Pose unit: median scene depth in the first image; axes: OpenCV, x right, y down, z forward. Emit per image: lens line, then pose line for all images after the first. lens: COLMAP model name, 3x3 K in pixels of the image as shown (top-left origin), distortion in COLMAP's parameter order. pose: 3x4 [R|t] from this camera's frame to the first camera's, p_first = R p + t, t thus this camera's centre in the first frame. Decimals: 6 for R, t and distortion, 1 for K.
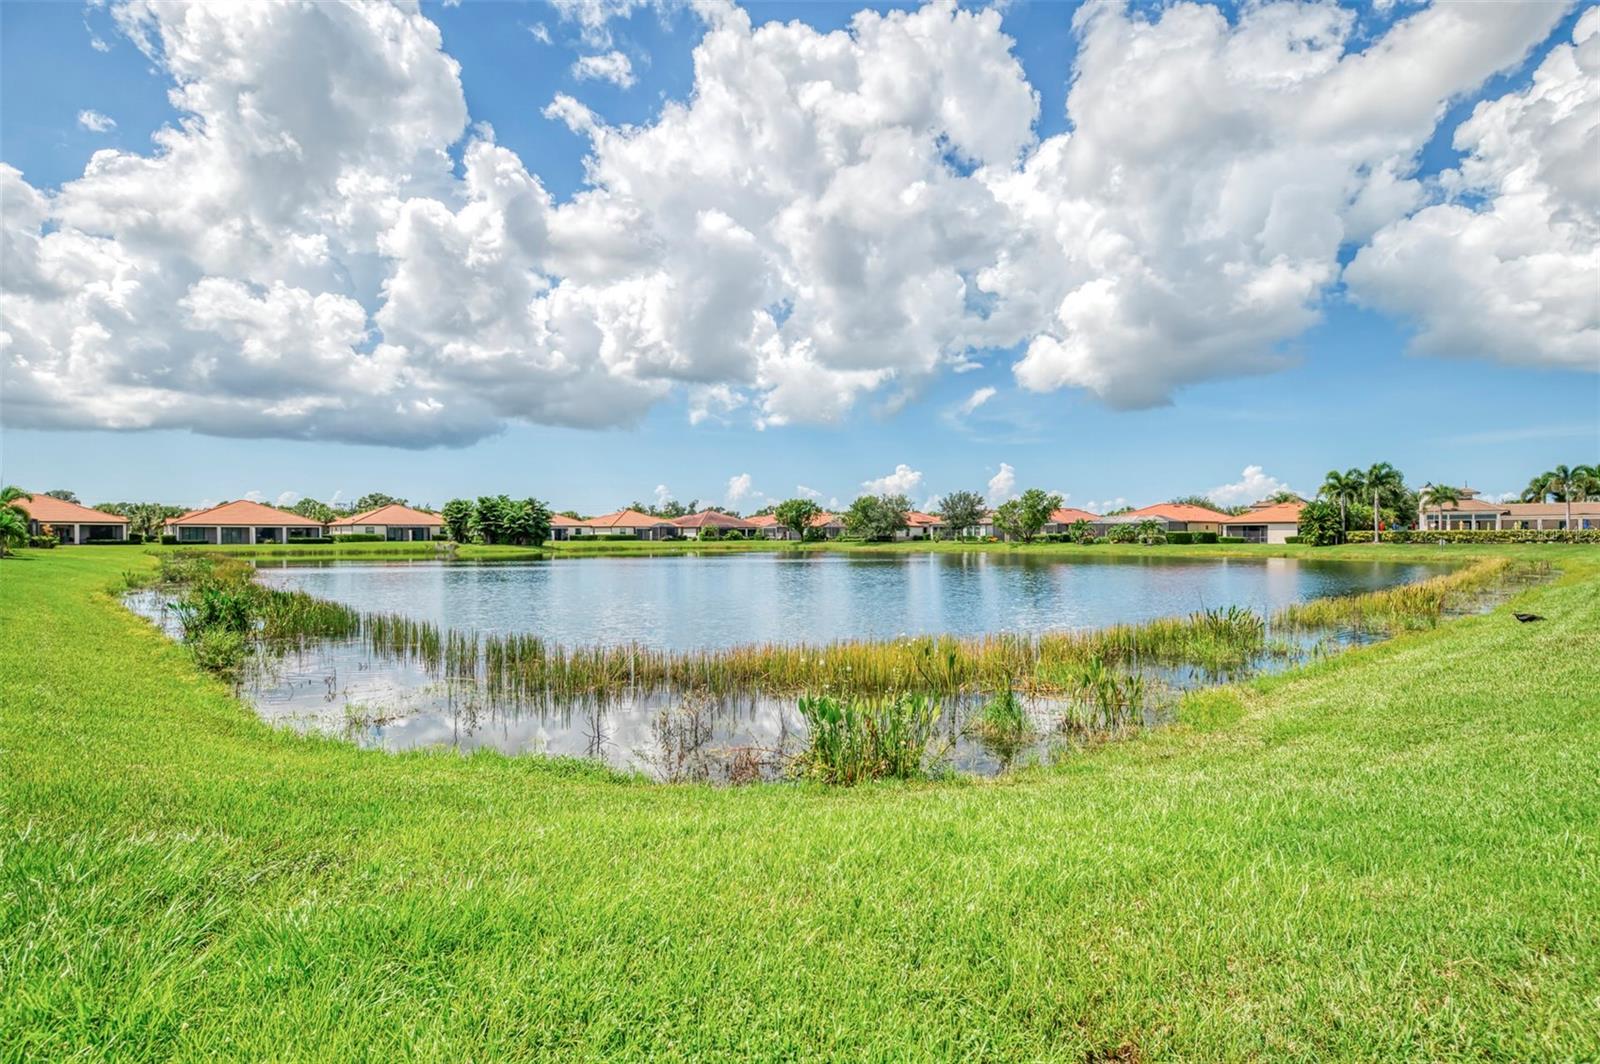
lens RADIAL K [[742.0, 0, 800.0], [0, 742.0, 532.0], [0, 0, 1]] dist [-0.001240, -0.000142]
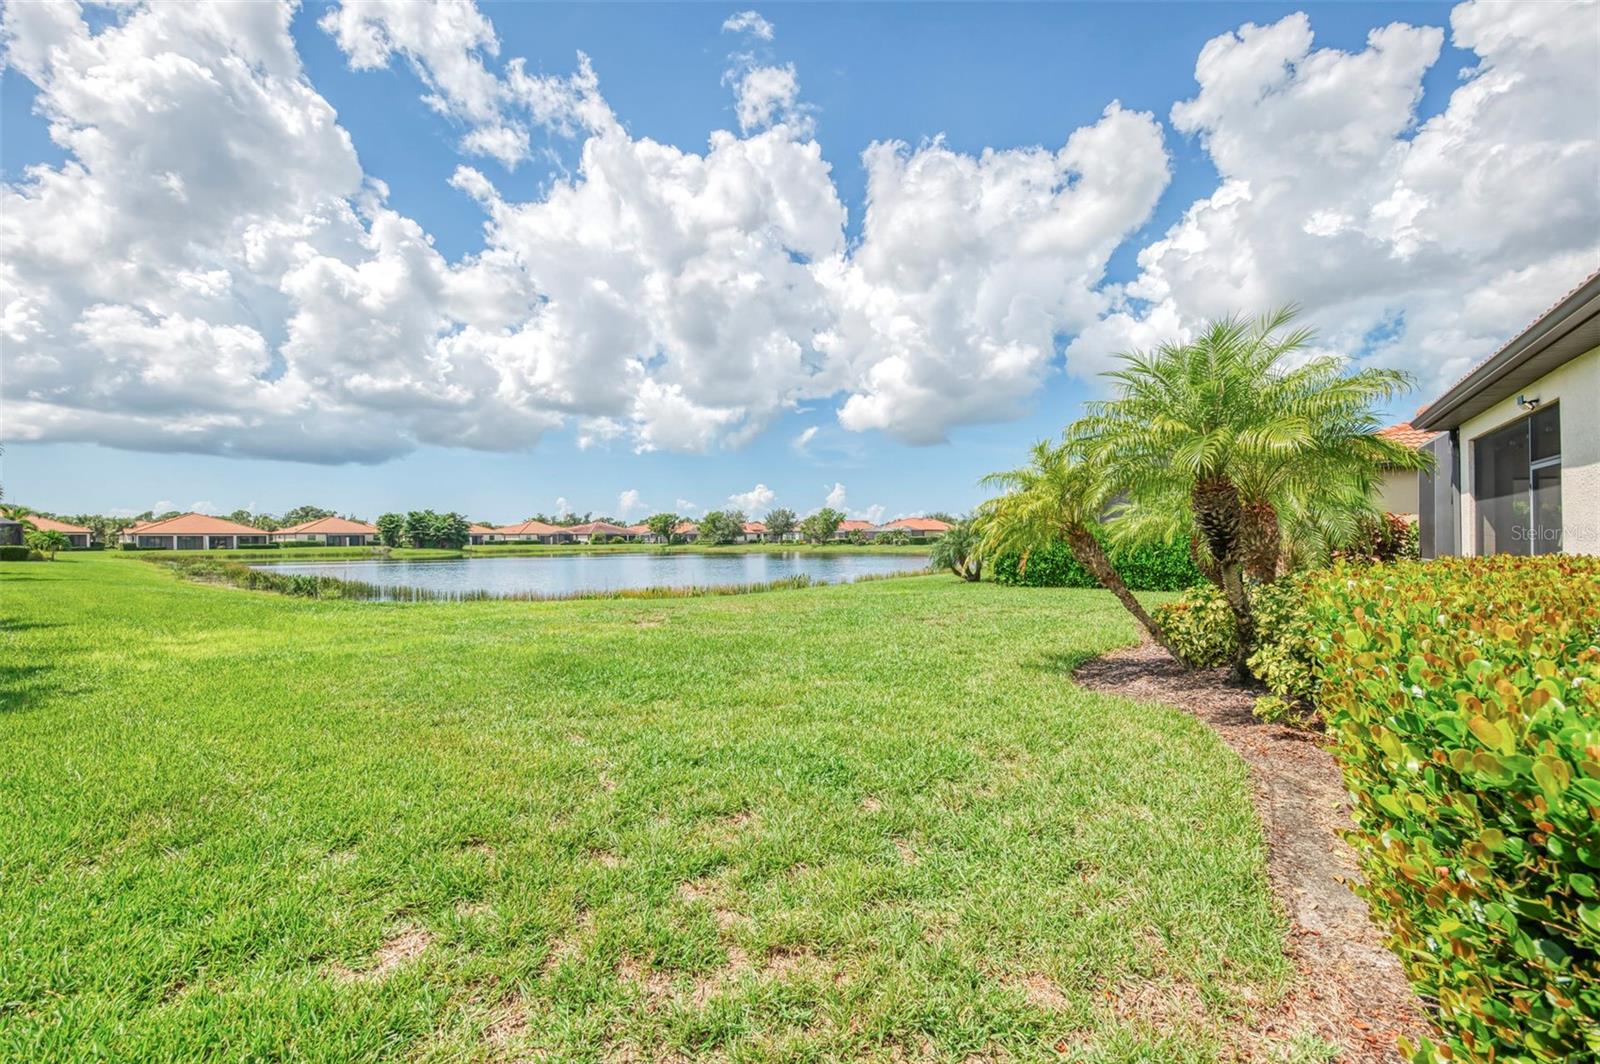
lens RADIAL K [[627.2, 0, 800.0], [0, 627.2, 532.0], [0, 0, 1]] dist [0.040321, -0.000030]
pose [[0.979686, -0.001778, 0.200530, 0.008453], [0.003064, 0.999977, -0.006102, -0.002448], [-0.200515, 0.006592, 0.979669, -0.197356]]
